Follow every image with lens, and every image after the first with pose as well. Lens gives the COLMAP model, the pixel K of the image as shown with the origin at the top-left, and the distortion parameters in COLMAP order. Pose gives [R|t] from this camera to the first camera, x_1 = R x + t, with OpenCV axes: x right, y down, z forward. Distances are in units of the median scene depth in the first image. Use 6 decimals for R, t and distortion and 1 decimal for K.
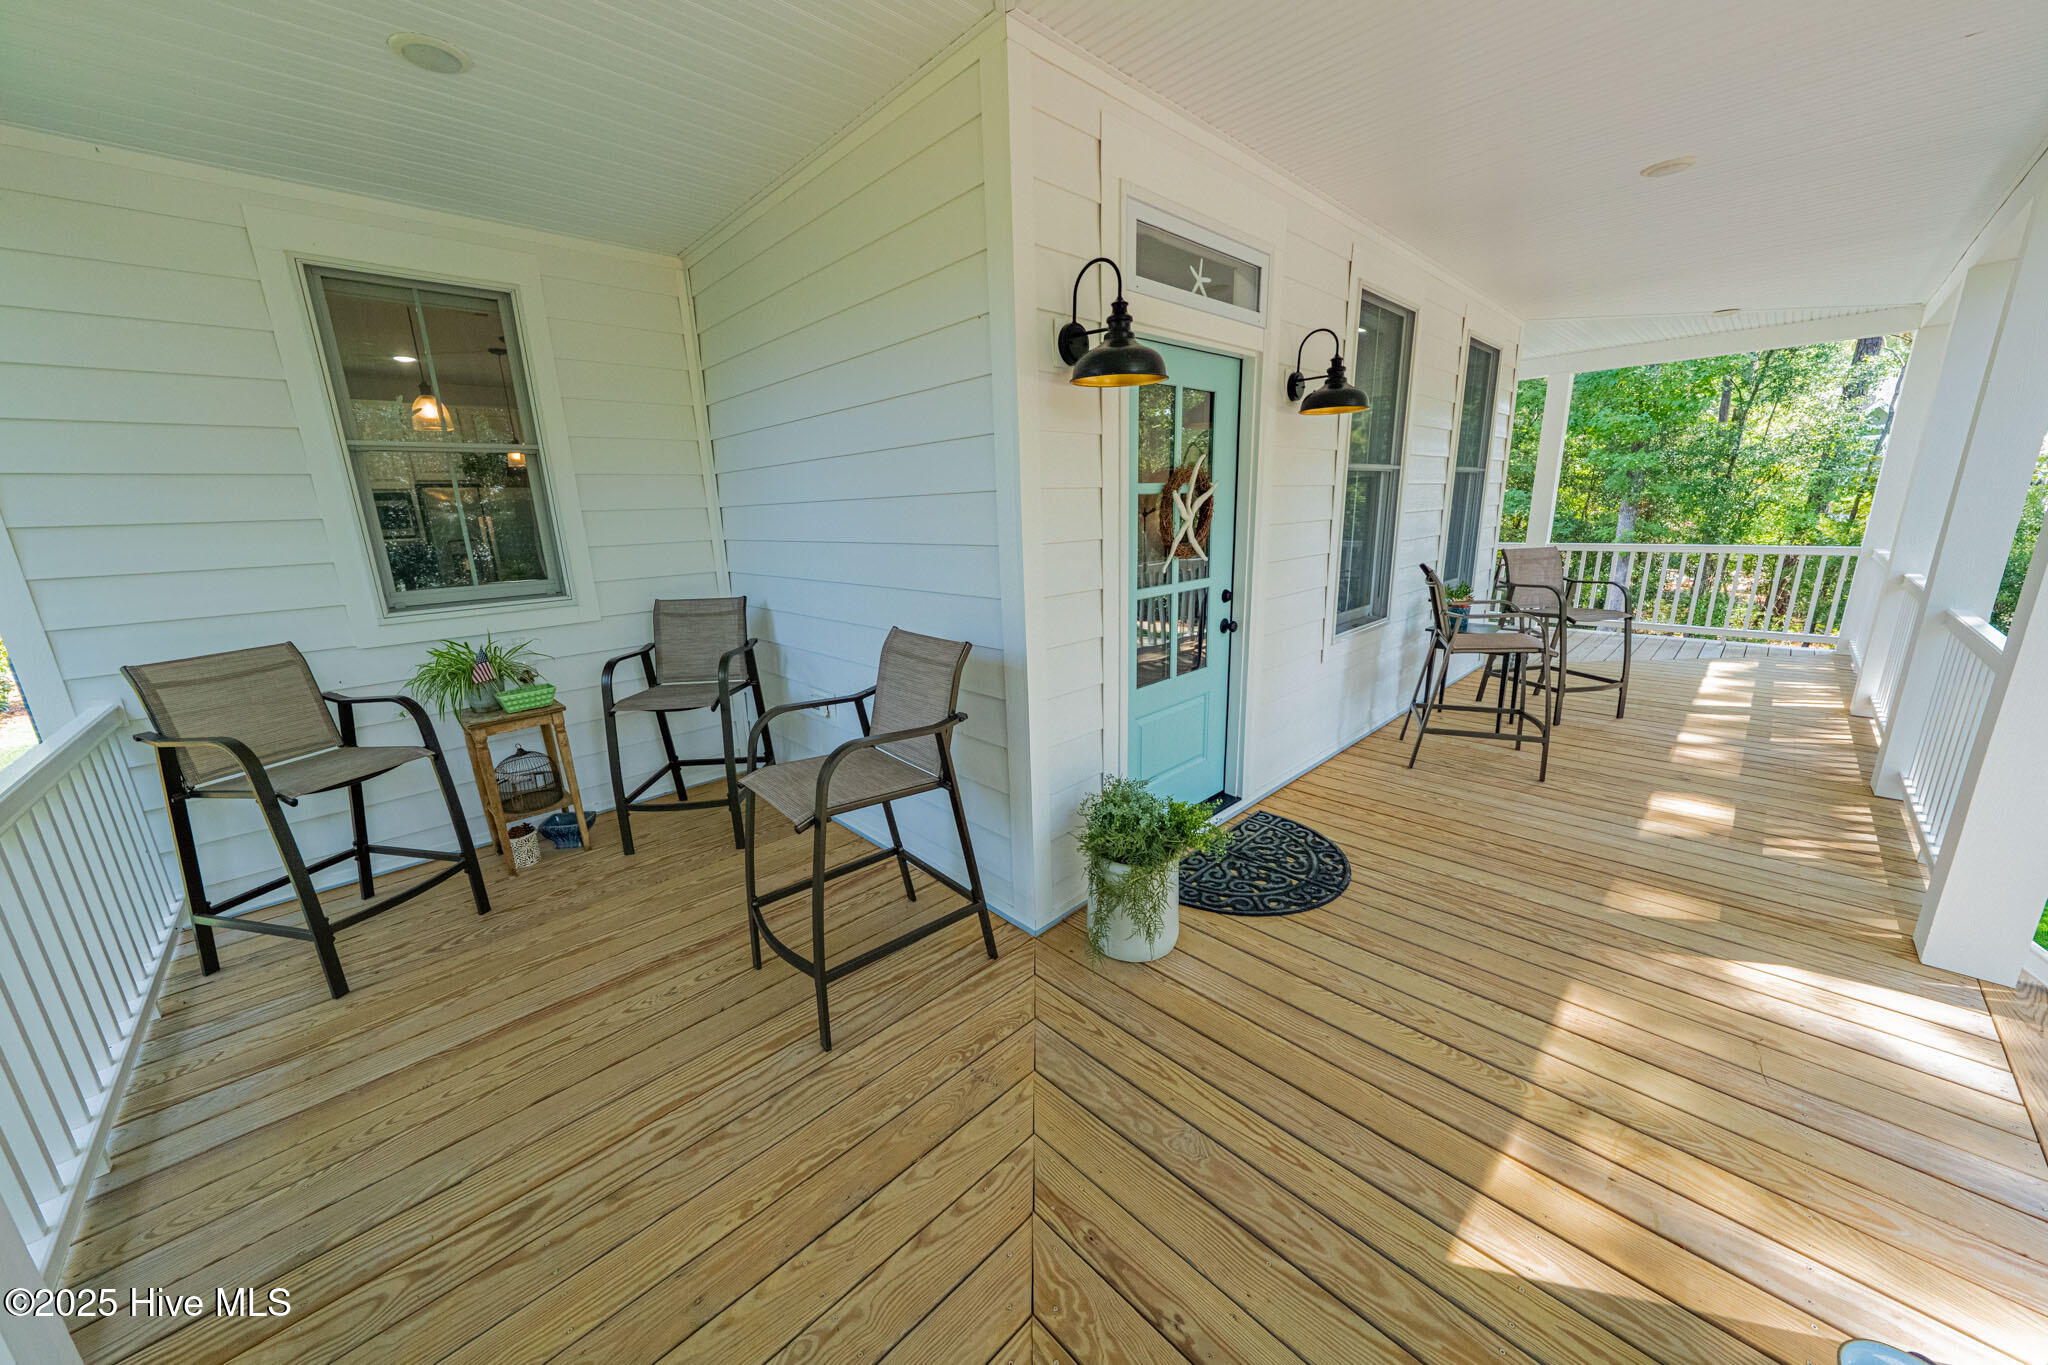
lens RADIAL K [[712.8, 0, 1016.3], [0, 712.8, 684.4], [0, 0, 1]] dist [-0.003192, -0.000175]
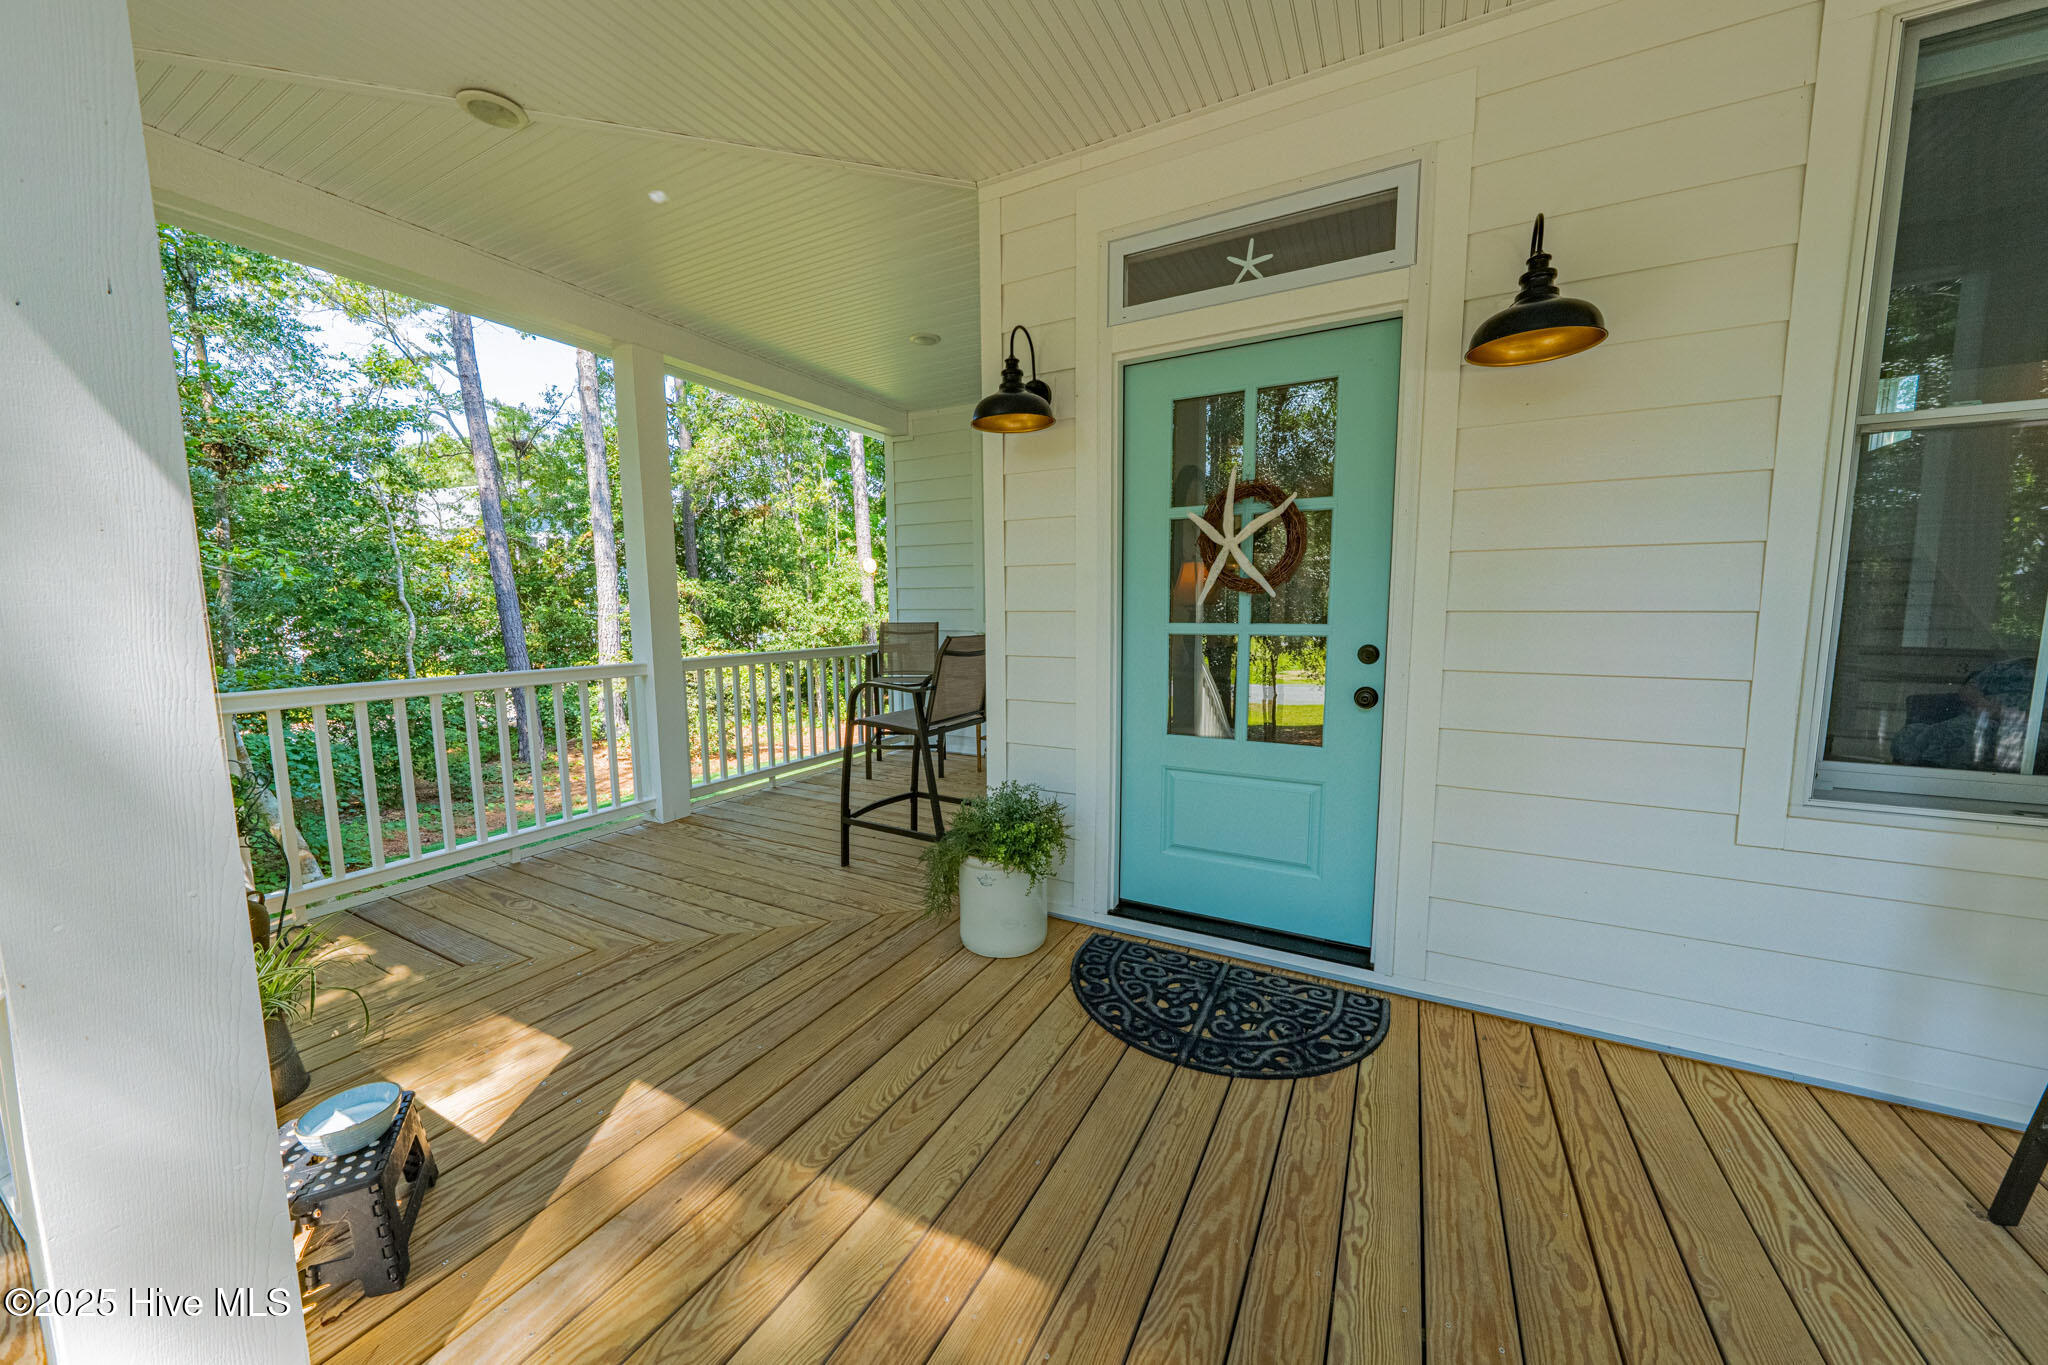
lens RADIAL K [[712.8, 0, 1019.0], [0, 712.8, 679.7], [0, 0, 1]] dist [-0.003192, -0.000175]
pose [[0.312615, 0.134757, -0.940273, 1.055924], [-0.235828, 0.969904, 0.060597, -0.076673], [0.920140, 0.202799, 0.334986, 0.576319]]
